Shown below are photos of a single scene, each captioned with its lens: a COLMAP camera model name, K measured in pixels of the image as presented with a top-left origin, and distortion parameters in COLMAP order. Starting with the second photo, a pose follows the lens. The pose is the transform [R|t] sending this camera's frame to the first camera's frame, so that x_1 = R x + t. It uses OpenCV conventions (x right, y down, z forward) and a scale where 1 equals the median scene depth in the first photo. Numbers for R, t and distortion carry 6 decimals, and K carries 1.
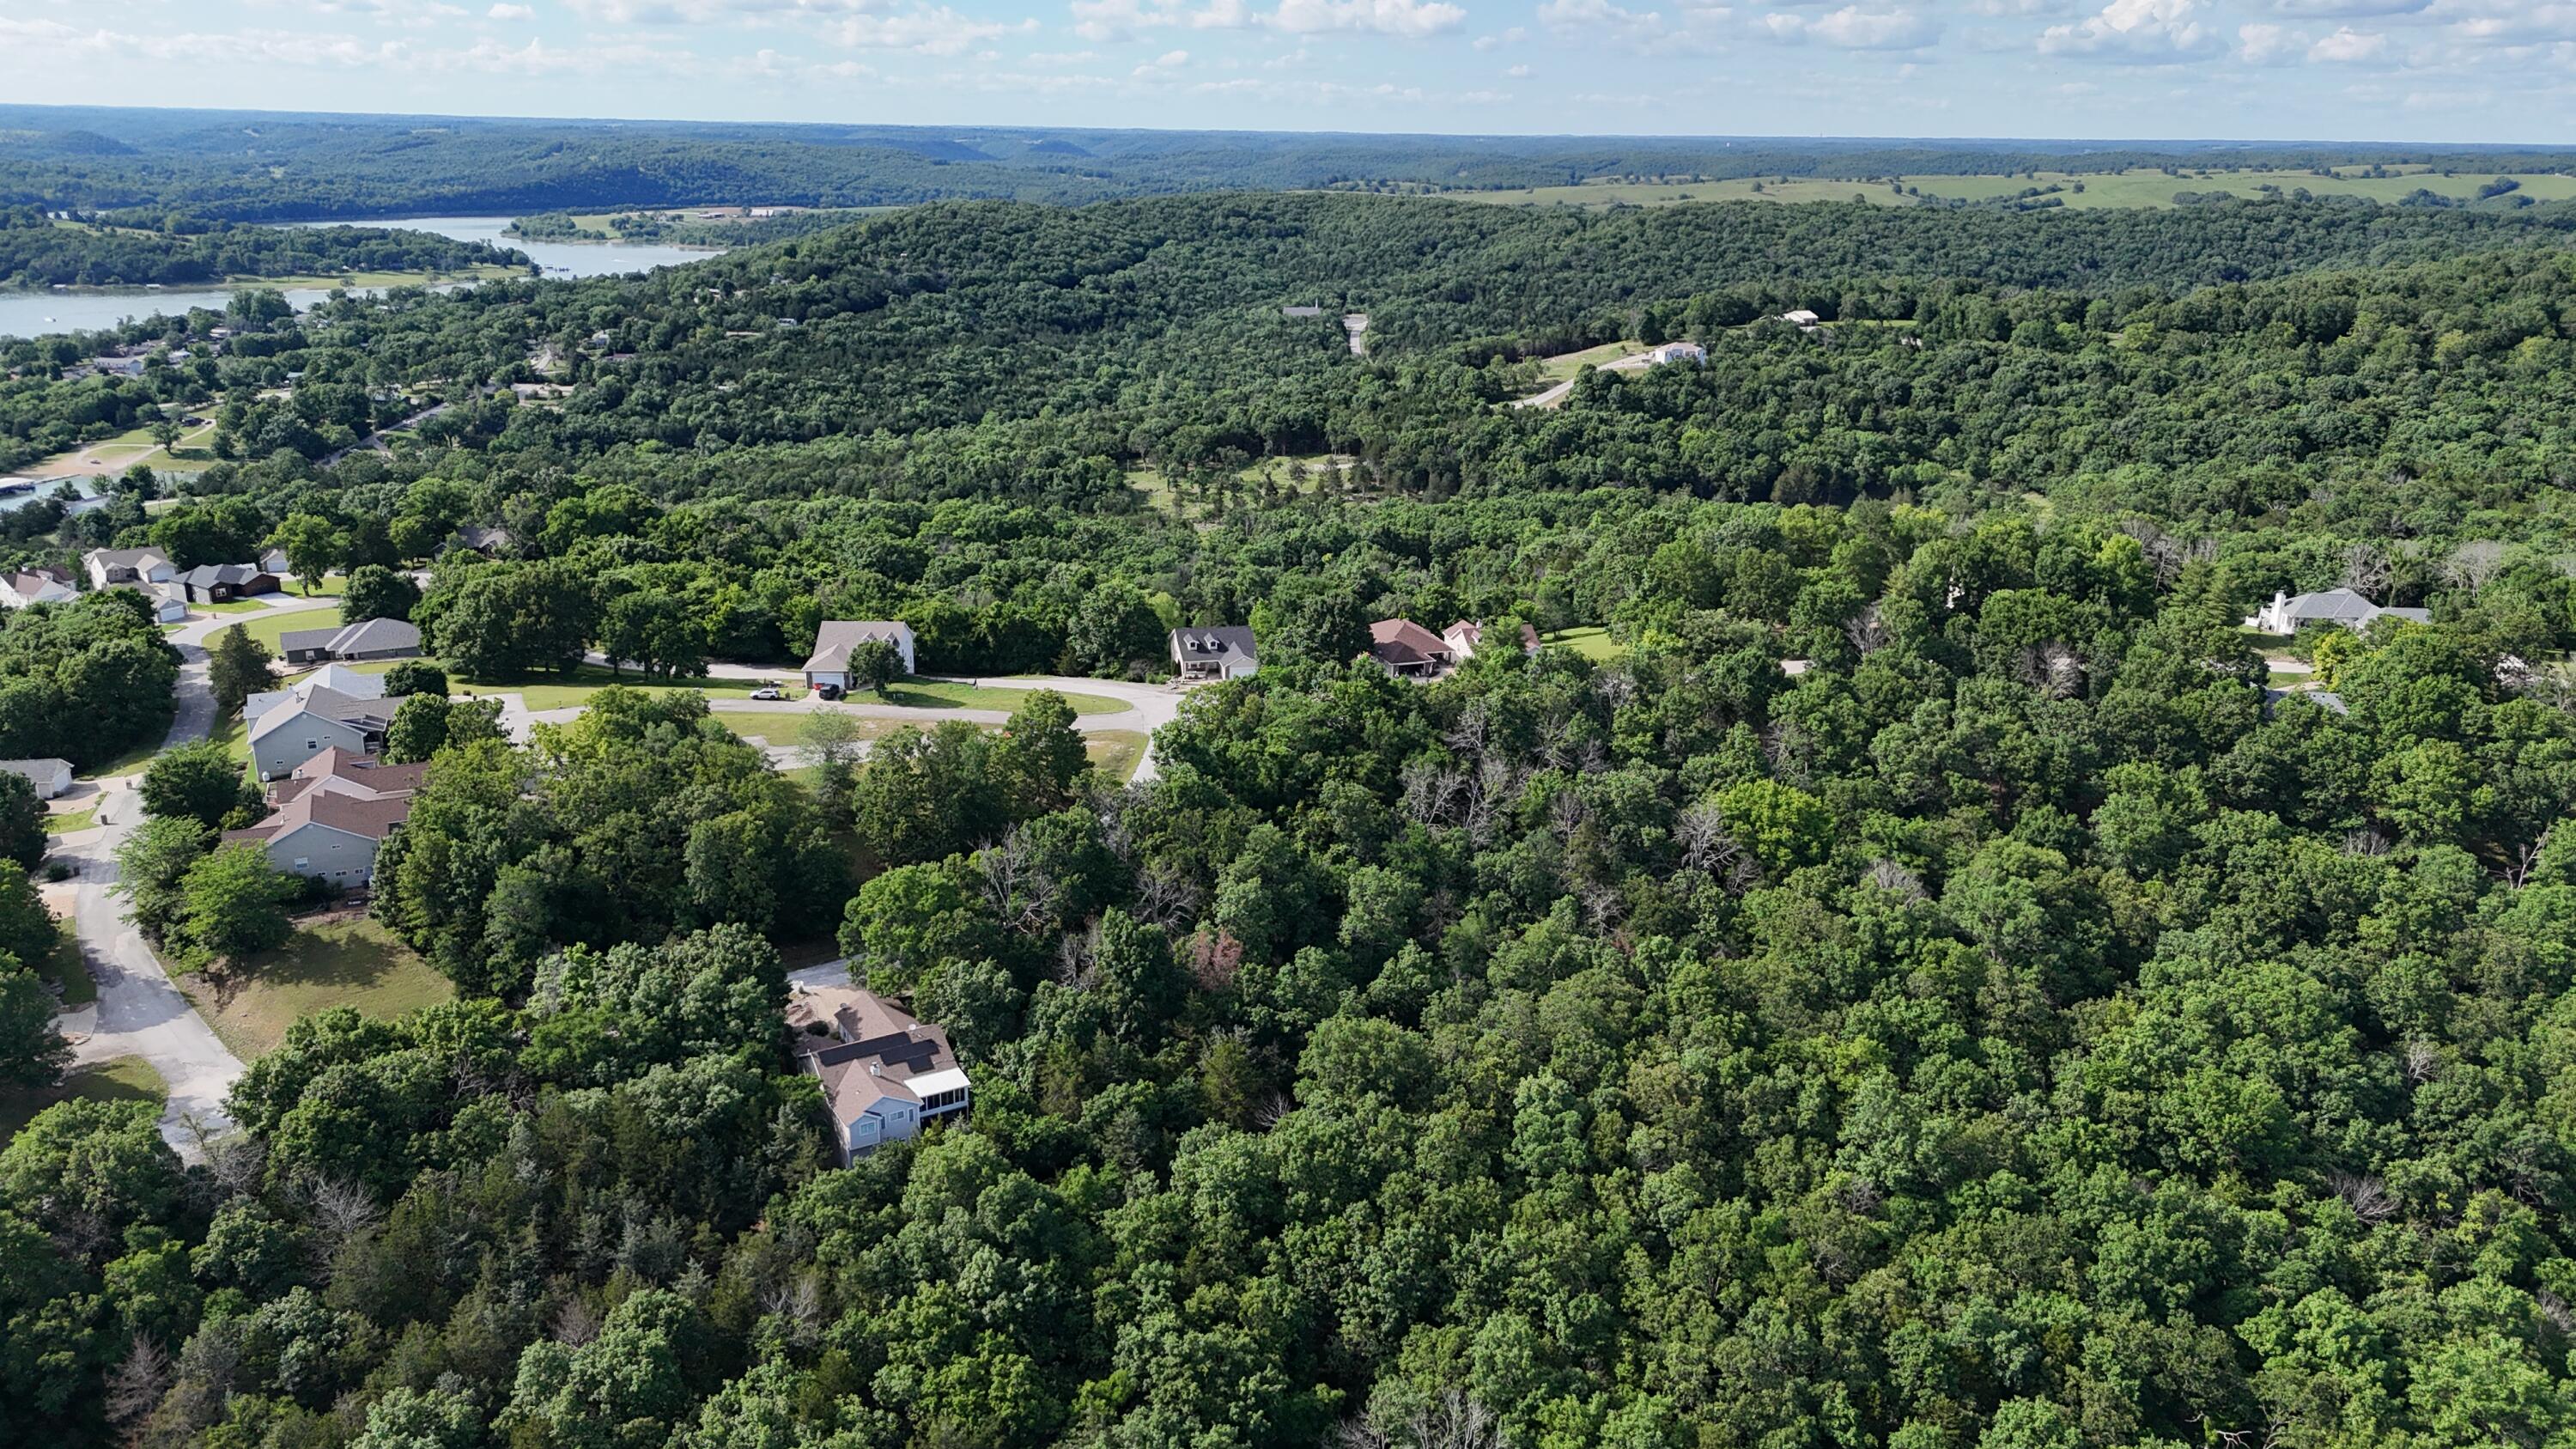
lens RADIAL K [[1894.2, 0, 1291.7], [0, 1894.2, 726.5], [0, 0, 1]] dist [0.074513, -0.074145]
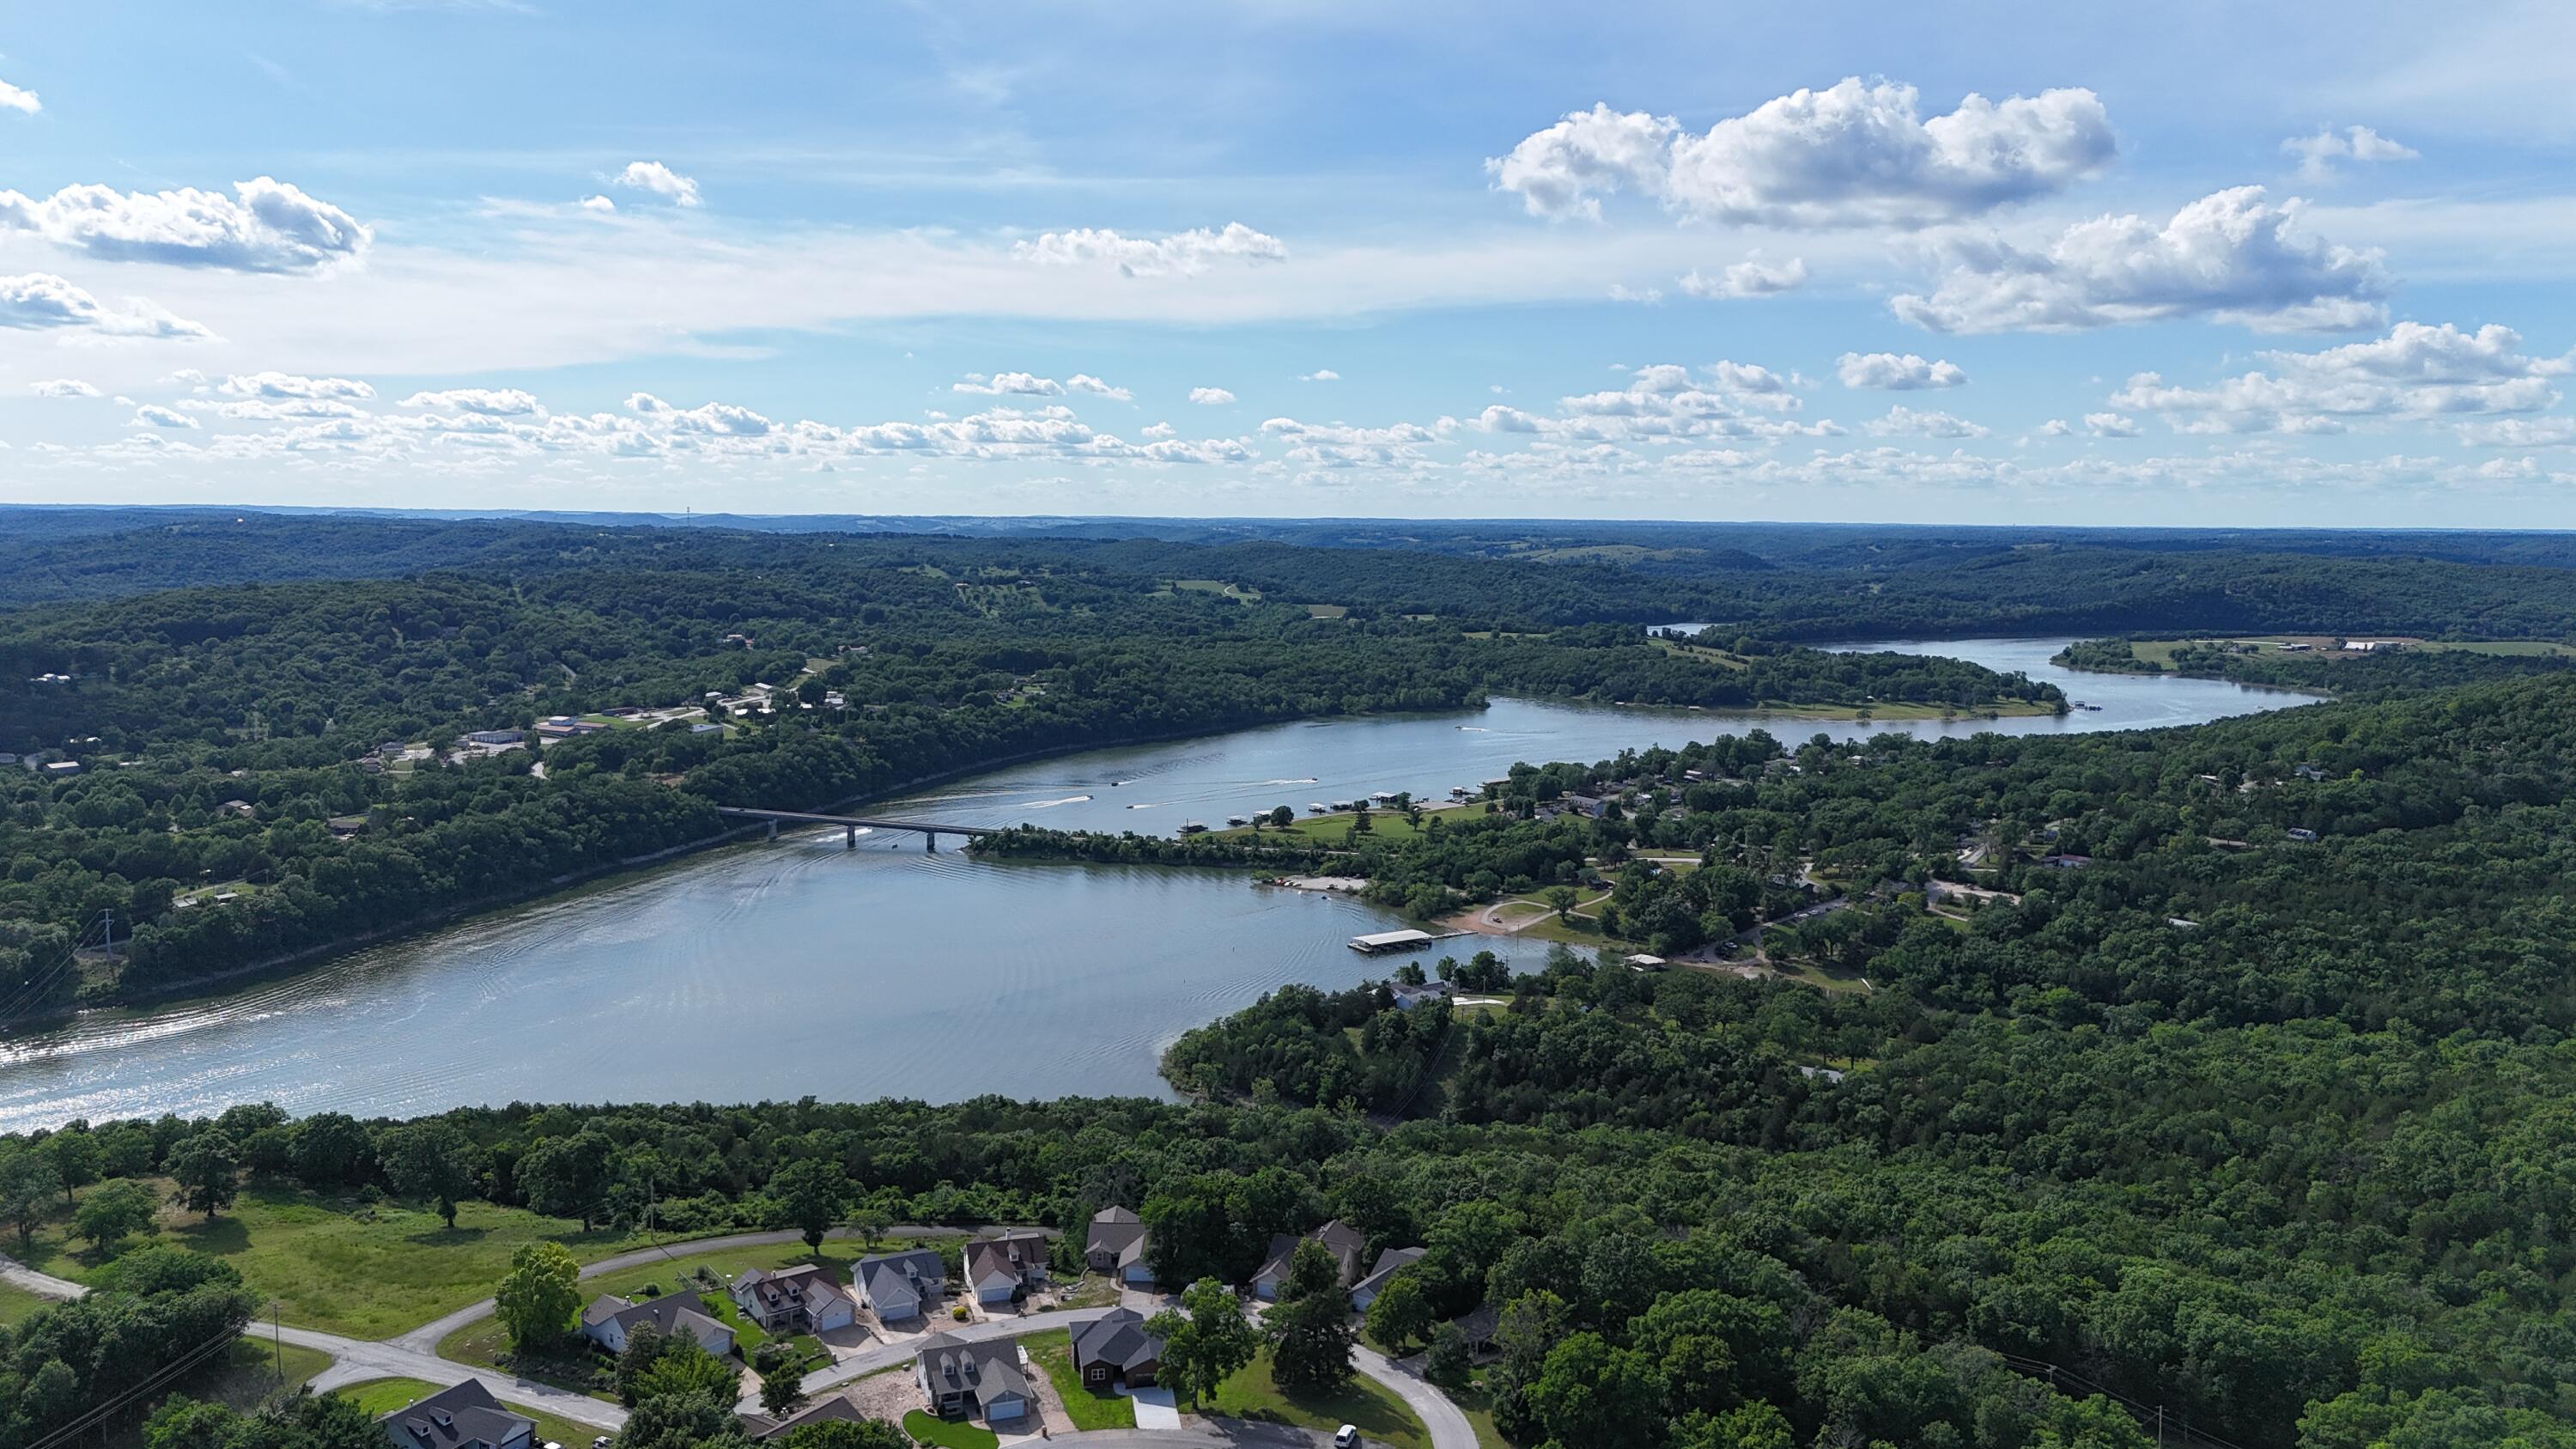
lens RADIAL K [[1898.0, 0, 1292.1], [0, 1898.0, 719.1], [0, 0, 1]] dist [0.068557, -0.062714]
pose [[0.709537, 0.069191, -0.701264, -0.014430], [-0.211405, 0.970229, -0.118171, -0.088427], [0.672210, 0.232097, 0.703040, 0.191978]]
